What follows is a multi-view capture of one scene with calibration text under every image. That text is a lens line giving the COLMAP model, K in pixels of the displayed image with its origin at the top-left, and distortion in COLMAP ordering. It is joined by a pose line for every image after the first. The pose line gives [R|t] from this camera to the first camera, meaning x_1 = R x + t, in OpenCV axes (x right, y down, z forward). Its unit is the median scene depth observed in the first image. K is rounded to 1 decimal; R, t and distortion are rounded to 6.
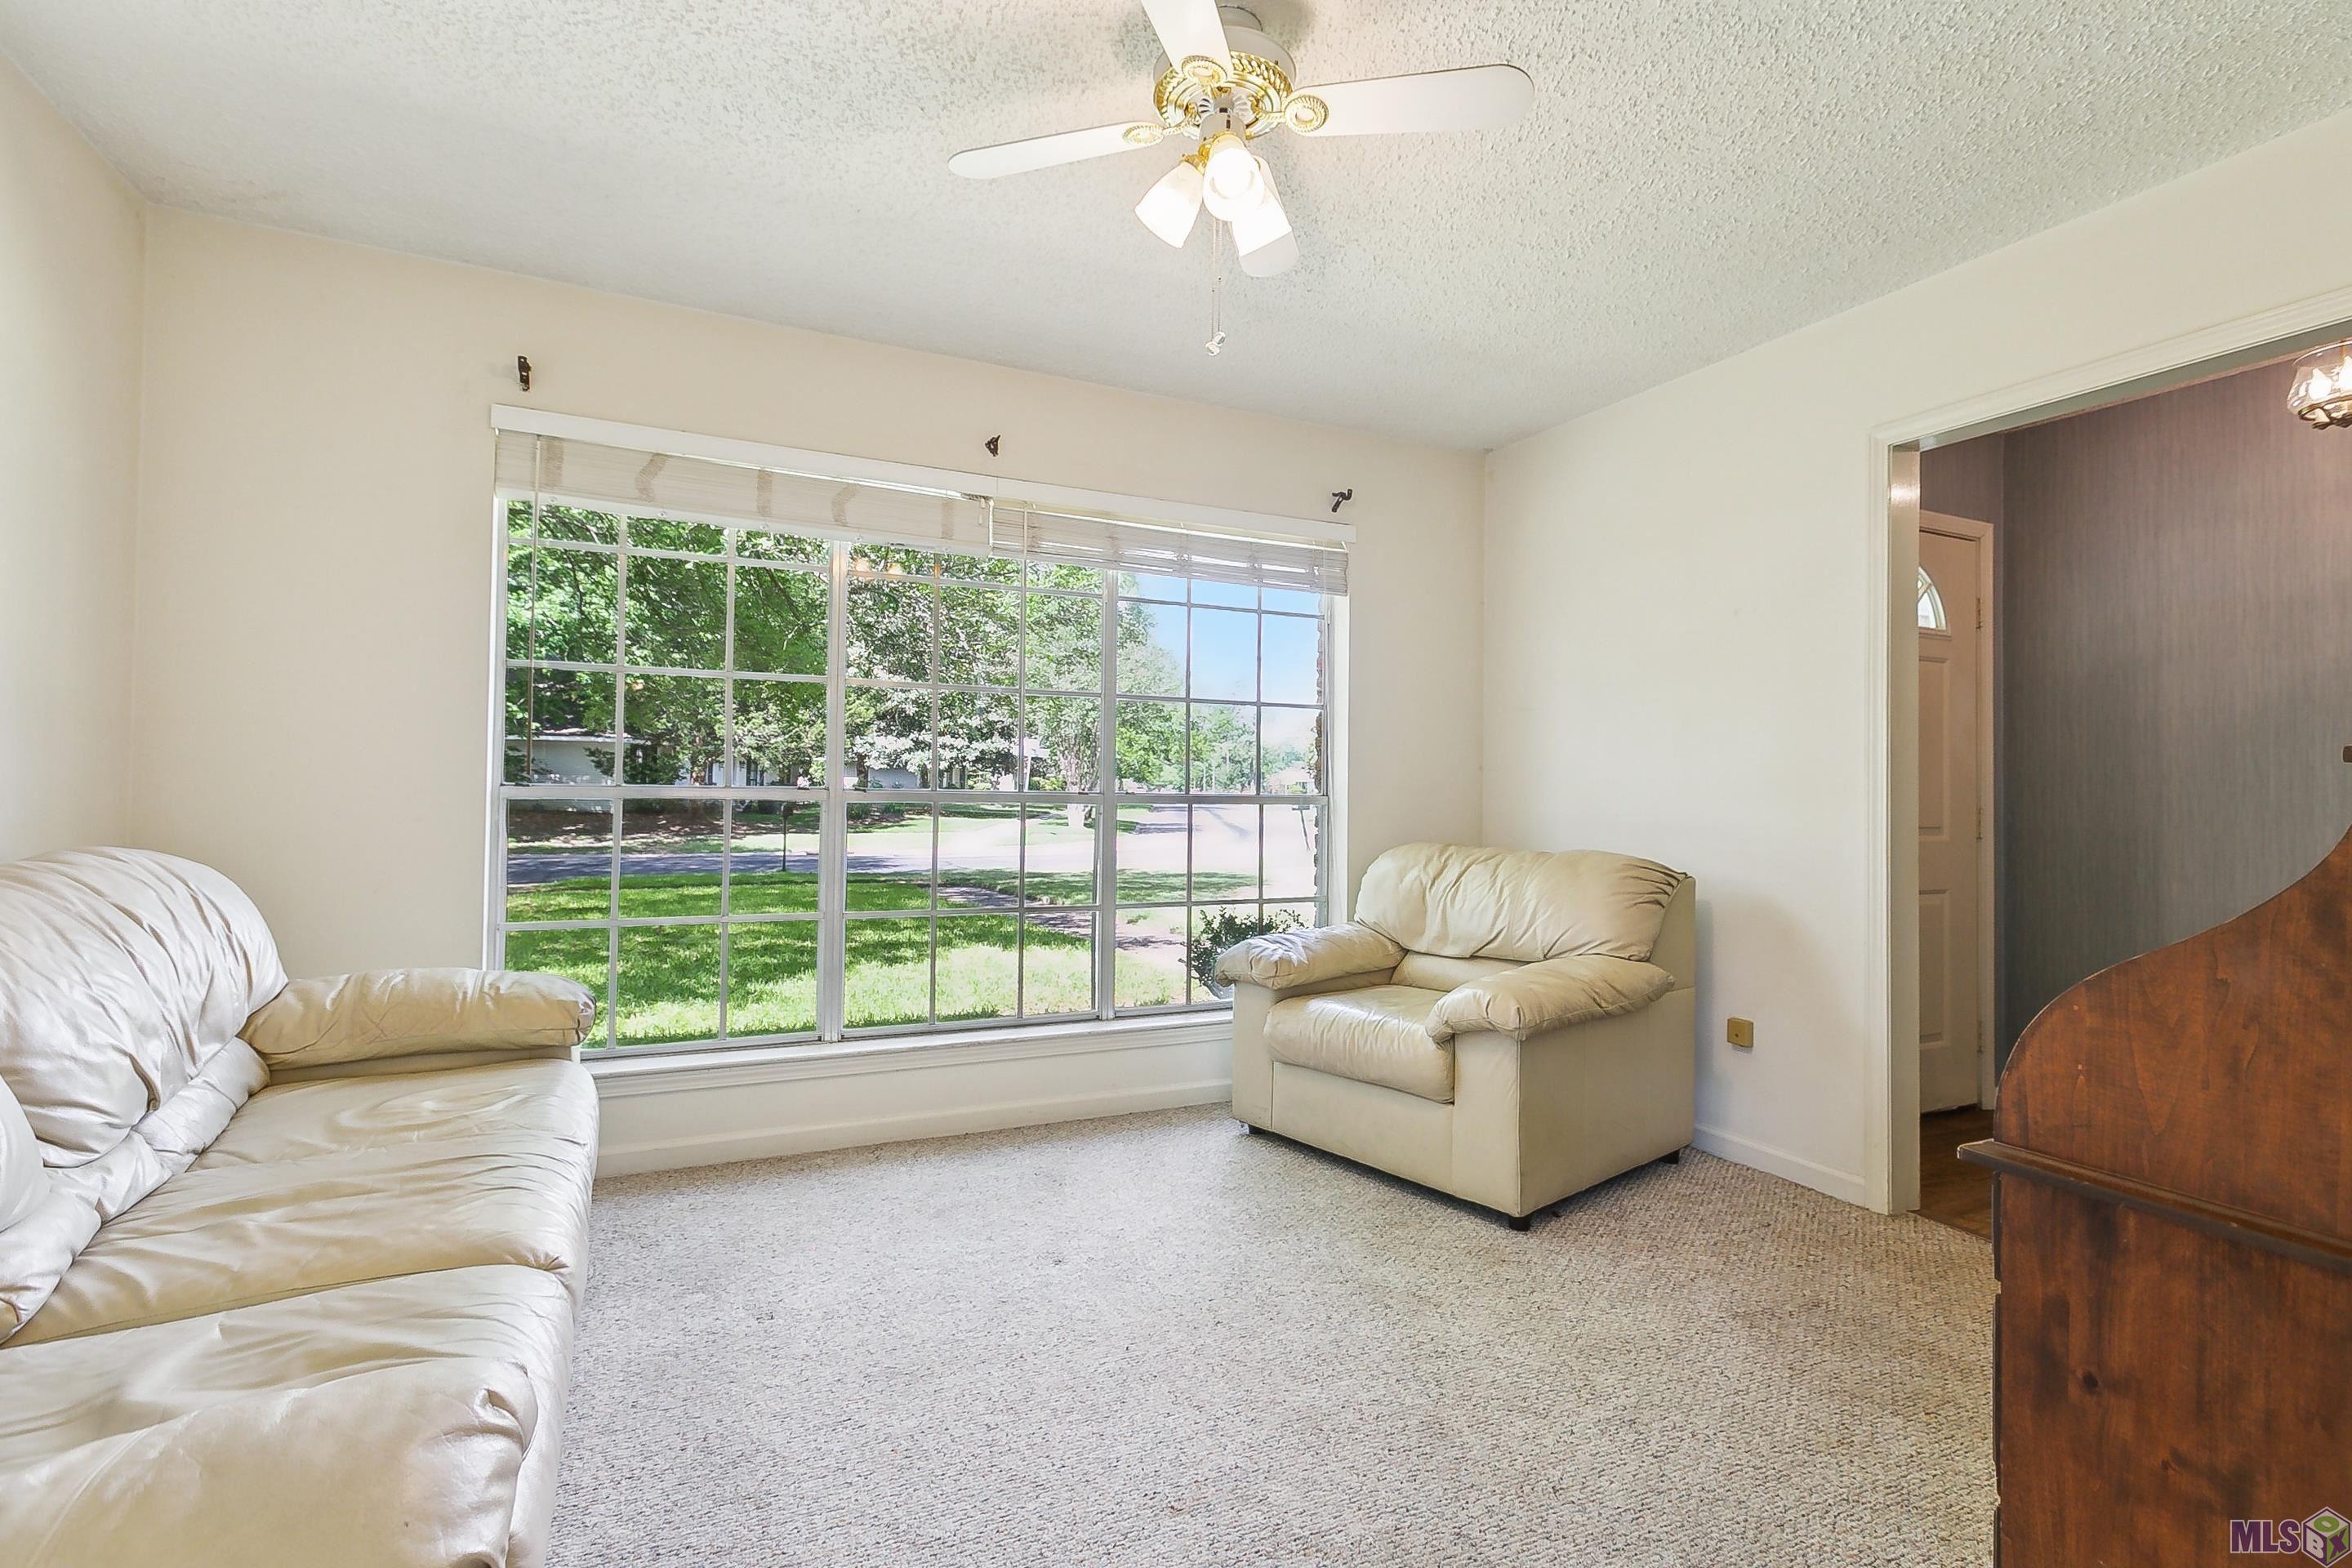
lens RADIAL K [[1044.4, 0, 1175.9], [0, 1044.4, 780.0], [0, 0, 1]] dist [0.001316, 0.001446]
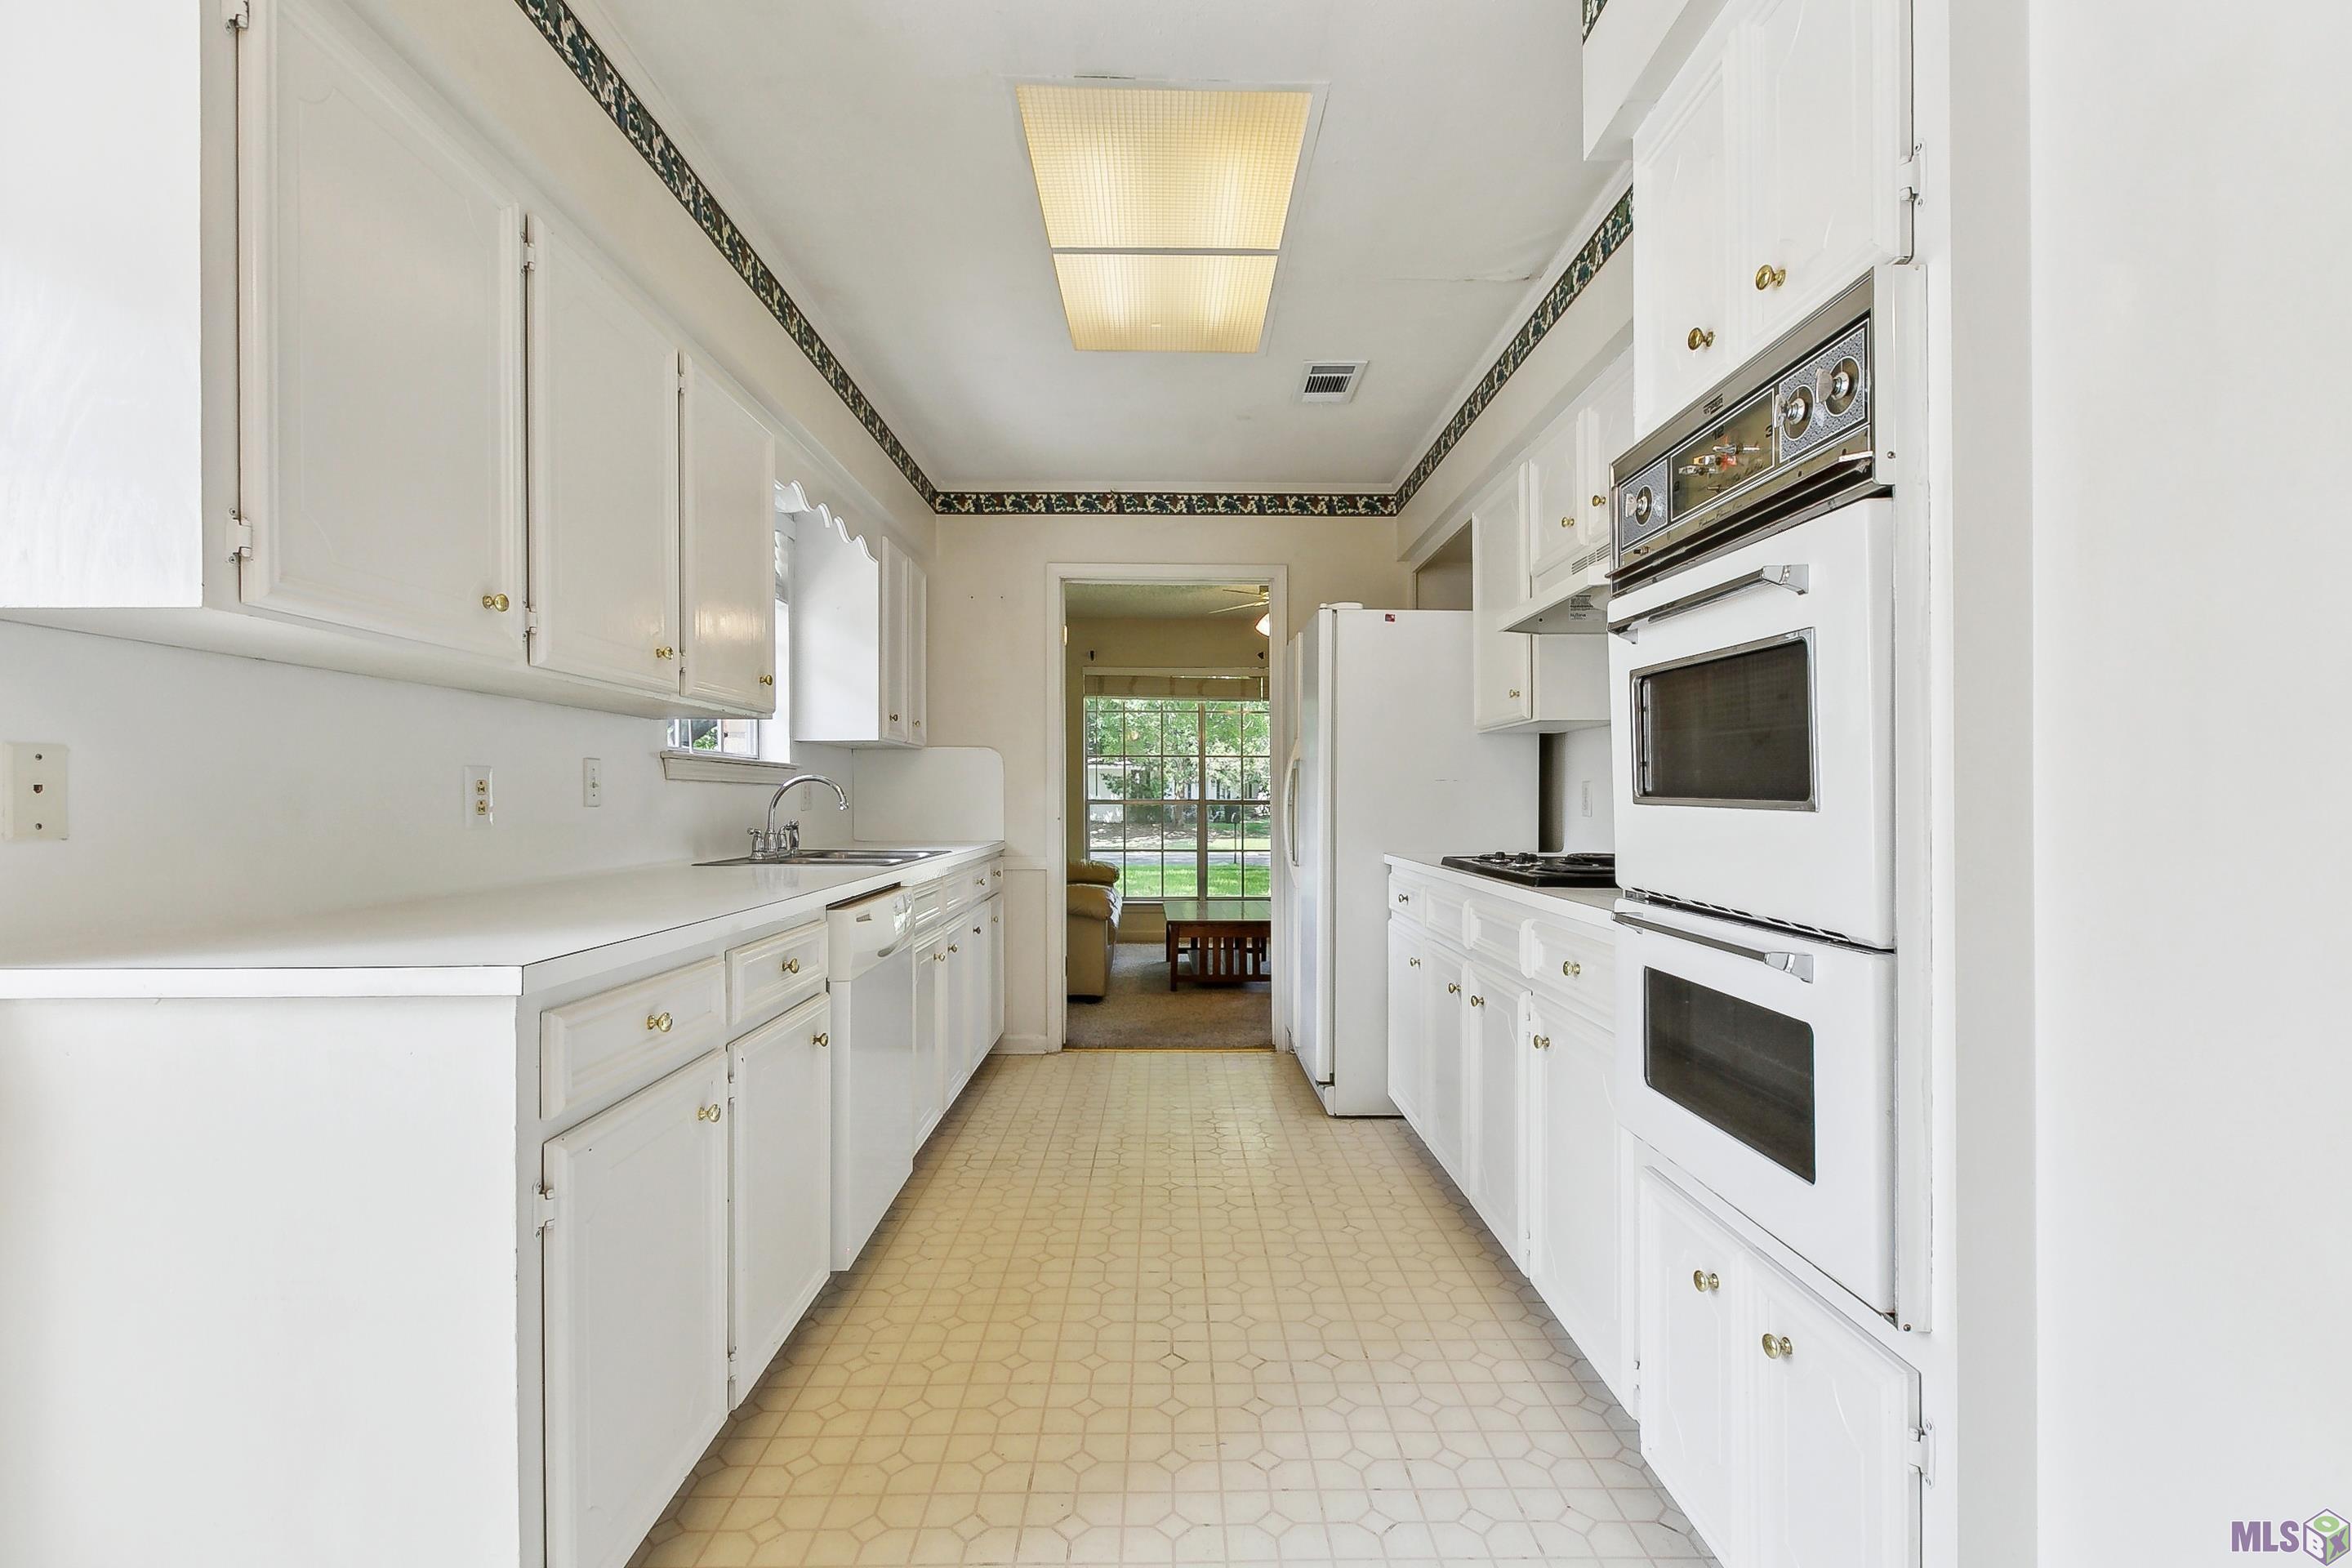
lens RADIAL K [[1044.4, 0, 1180.8], [0, 1044.4, 795.9], [0, 0, 1]] dist [0.001316, 0.001446]
pose [[0.906655, -0.010533, -0.421742, 0.082495], [0.011520, 0.999934, -0.000209, -0.000628], [0.421716, -0.004669, 0.906716, -0.154339]]
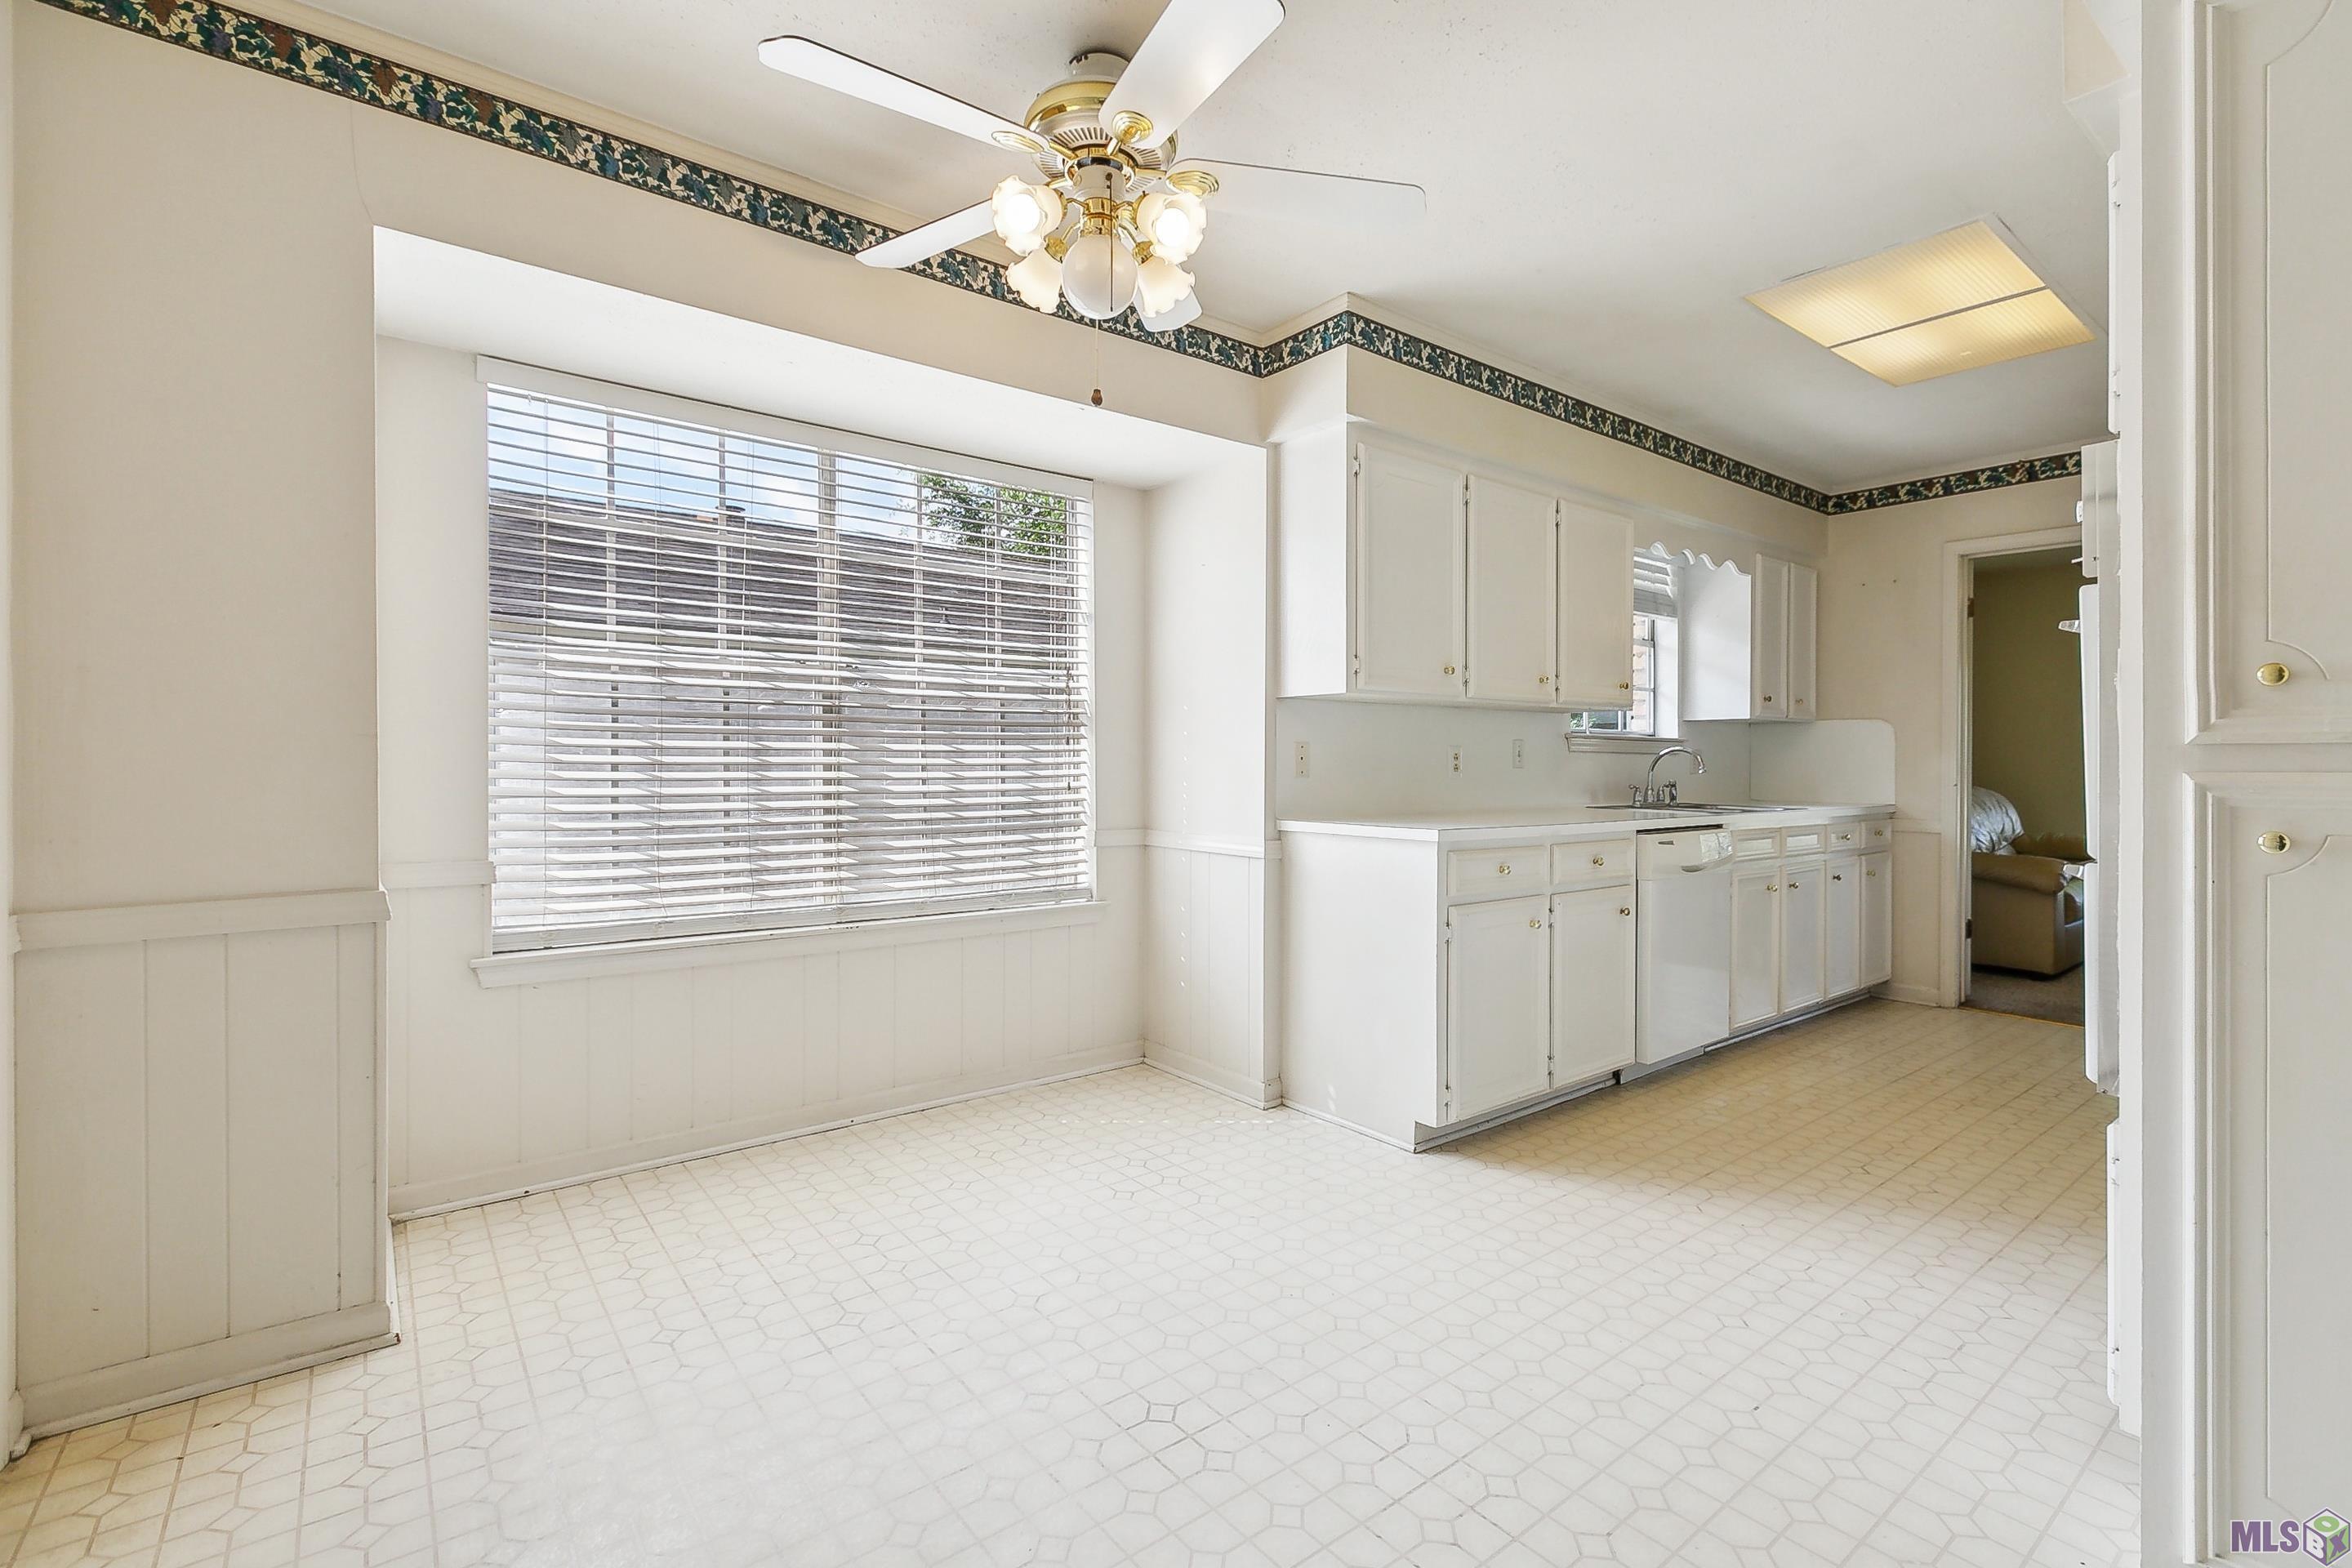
lens RADIAL K [[1044.4, 0, 1175.5], [0, 1044.4, 769.9], [0, 0, 1]] dist [0.001316, 0.001446]
pose [[0.208998, 0.000902, -0.977916, 0.180675], [0.002224, 0.999997, 0.001398, -0.000152], [0.977914, -0.002467, 0.208995, -0.191370]]
